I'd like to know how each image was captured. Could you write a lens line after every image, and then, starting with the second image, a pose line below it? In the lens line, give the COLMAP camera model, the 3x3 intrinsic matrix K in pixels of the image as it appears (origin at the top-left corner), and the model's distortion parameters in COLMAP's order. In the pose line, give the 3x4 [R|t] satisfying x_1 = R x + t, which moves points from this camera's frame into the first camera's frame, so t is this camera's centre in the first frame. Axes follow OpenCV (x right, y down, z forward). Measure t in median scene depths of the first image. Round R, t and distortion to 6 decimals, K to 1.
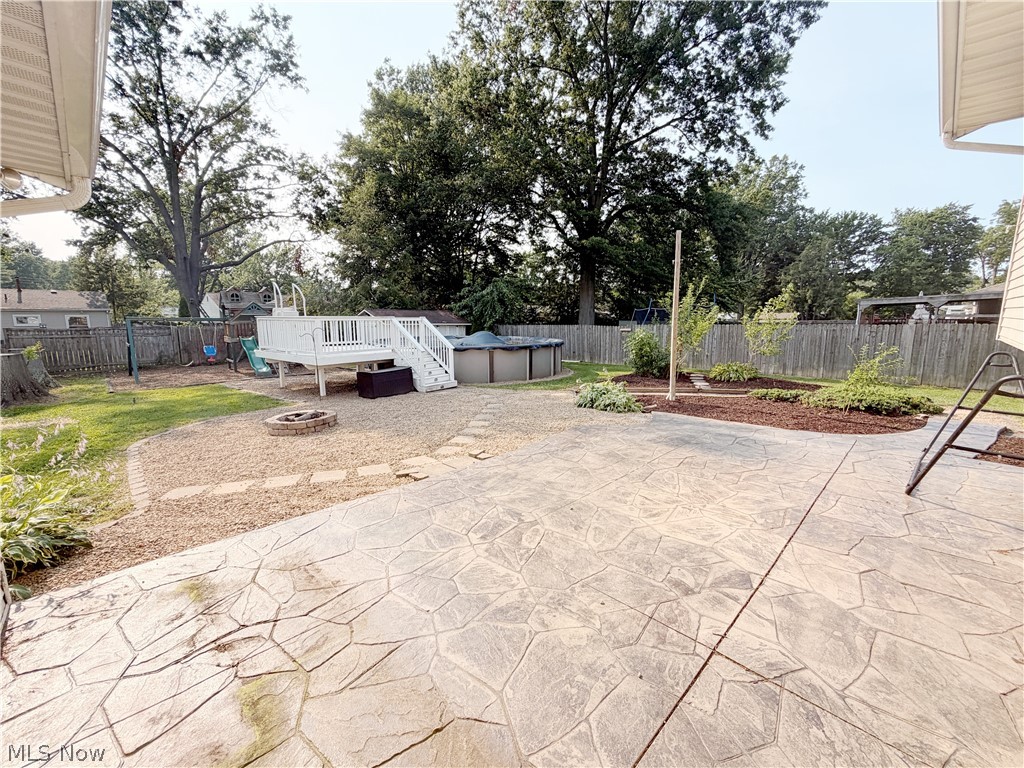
lens RADIAL K [[405.1, 0, 522.6], [0, 405.1, 385.6], [0, 0, 1]] dist [-0.001202, -0.000012]
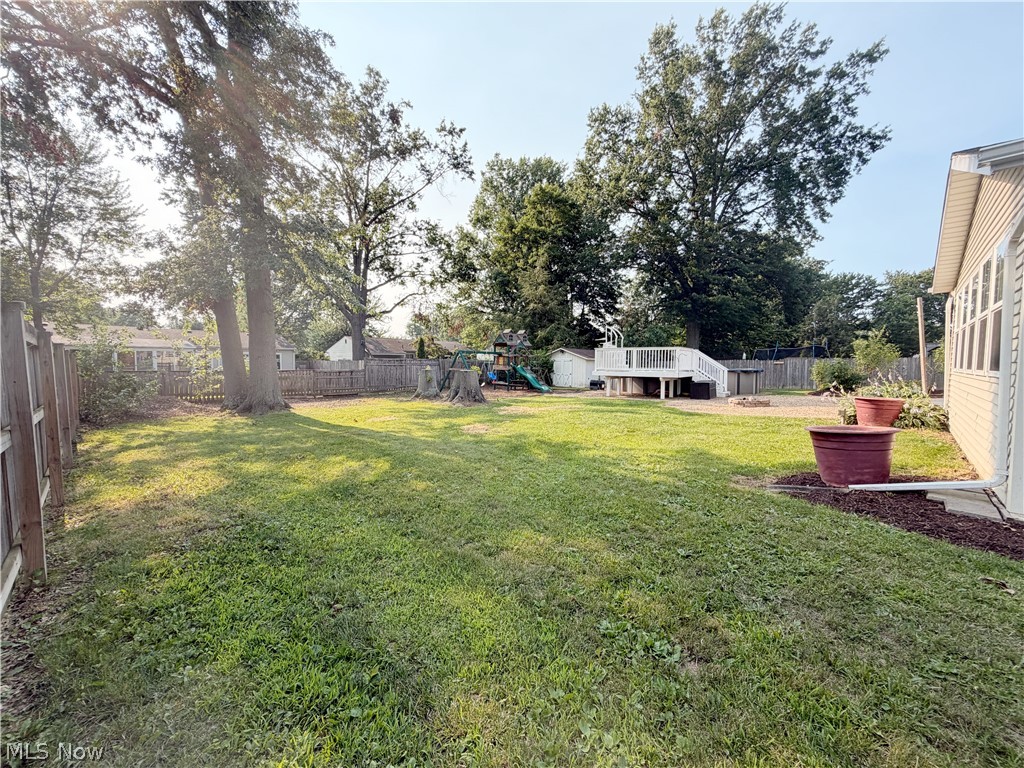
lens RADIAL K [[405.1, 0, 501.1], [0, 405.1, 393.3], [0, 0, 1]] dist [-0.001202, -0.000012]
pose [[0.999563, 0.000715, 0.029562, -0.241050], [0.002234, 0.995022, -0.099630, 0.033322], [-0.029486, 0.099652, 0.994585, -0.105988]]
